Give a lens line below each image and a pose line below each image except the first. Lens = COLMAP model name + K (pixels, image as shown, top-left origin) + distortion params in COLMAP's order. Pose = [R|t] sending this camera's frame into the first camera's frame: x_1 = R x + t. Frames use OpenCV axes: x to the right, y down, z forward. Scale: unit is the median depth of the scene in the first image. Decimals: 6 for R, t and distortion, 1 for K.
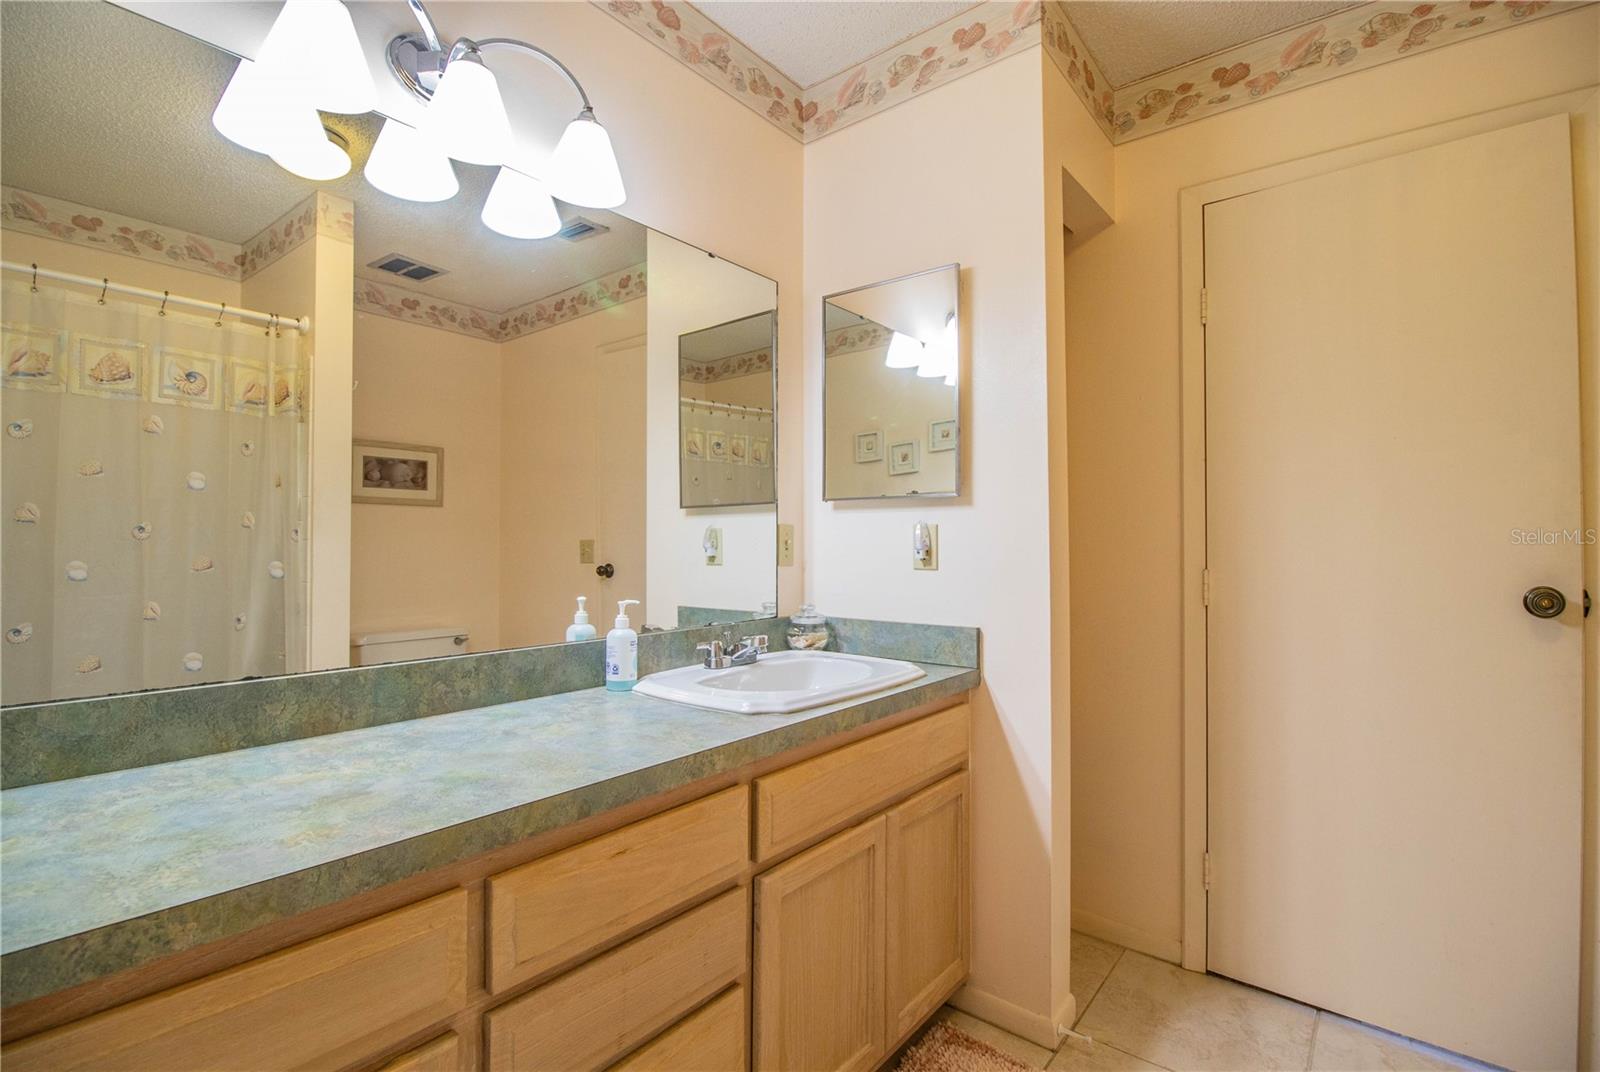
lens RADIAL K [[748.0, 0, 812.0], [0, 748.0, 527.2], [0, 0, 1]] dist [0.000188, -0.014108]
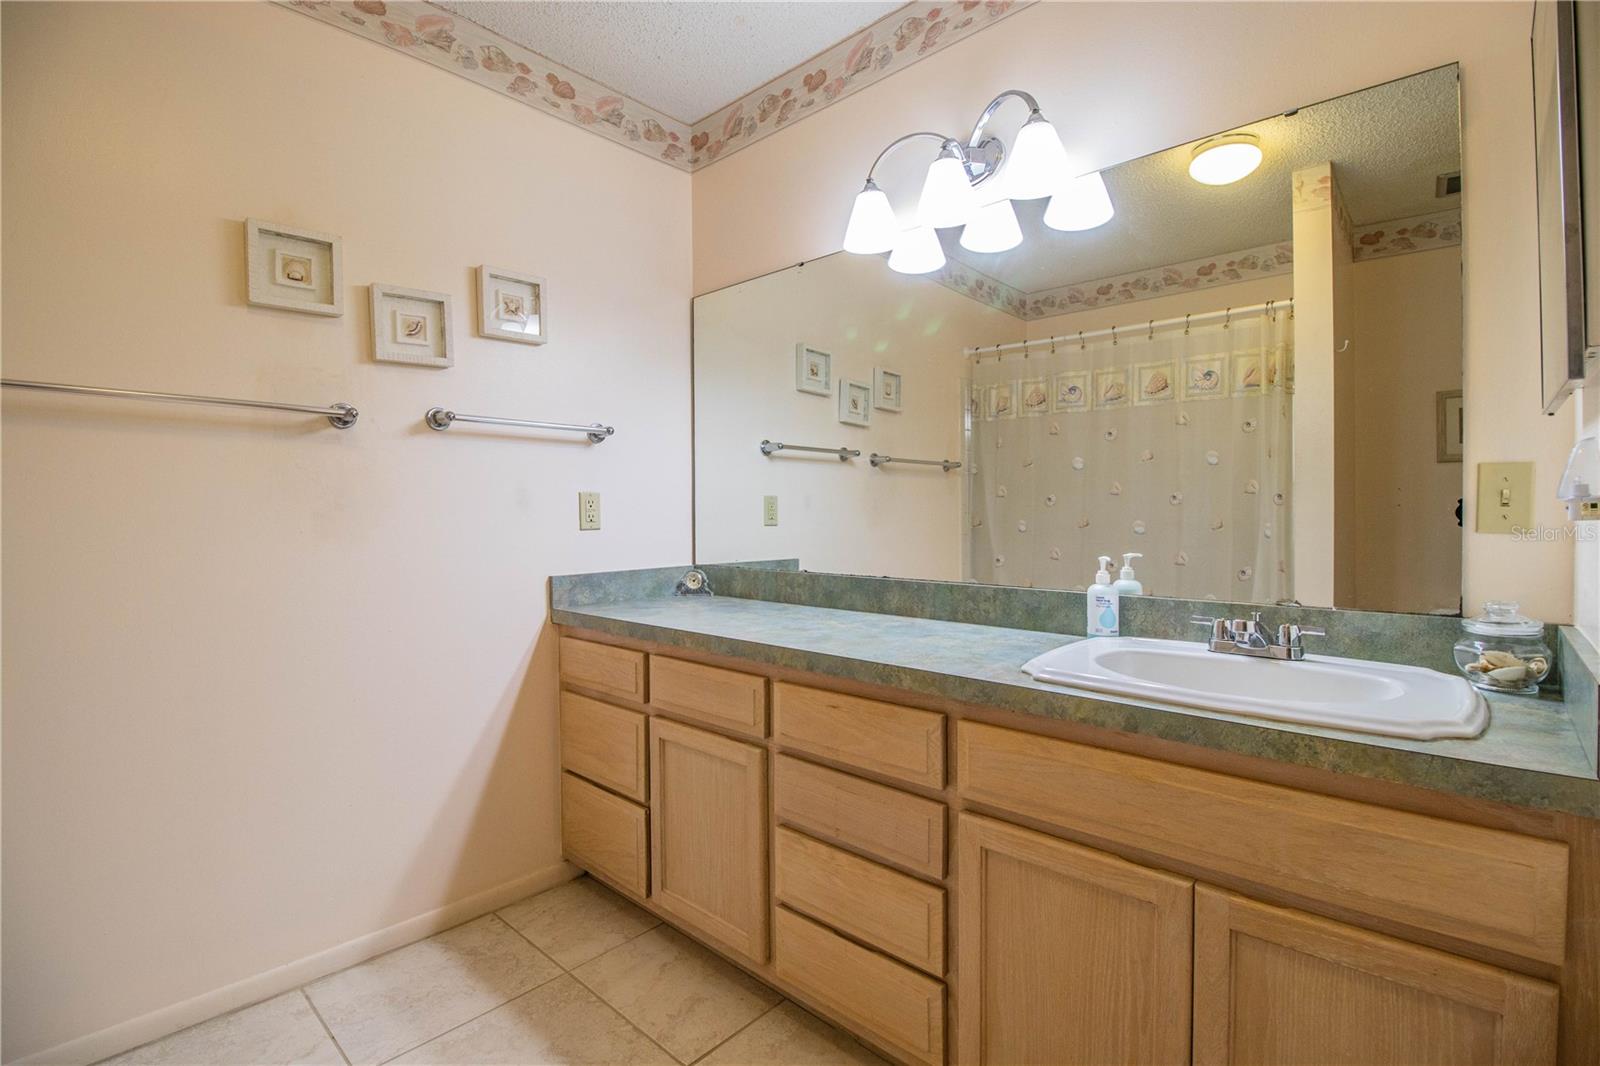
lens RADIAL K [[748.0, 0, 812.0], [0, 748.0, 524.2], [0, 0, 1]] dist [0.000188, -0.014108]
pose [[-0.090795, 0.011946, -0.995798, 0.787791], [0.023678, 0.999671, 0.009833, 0.034853], [0.995588, -0.022686, -0.091048, 0.702072]]
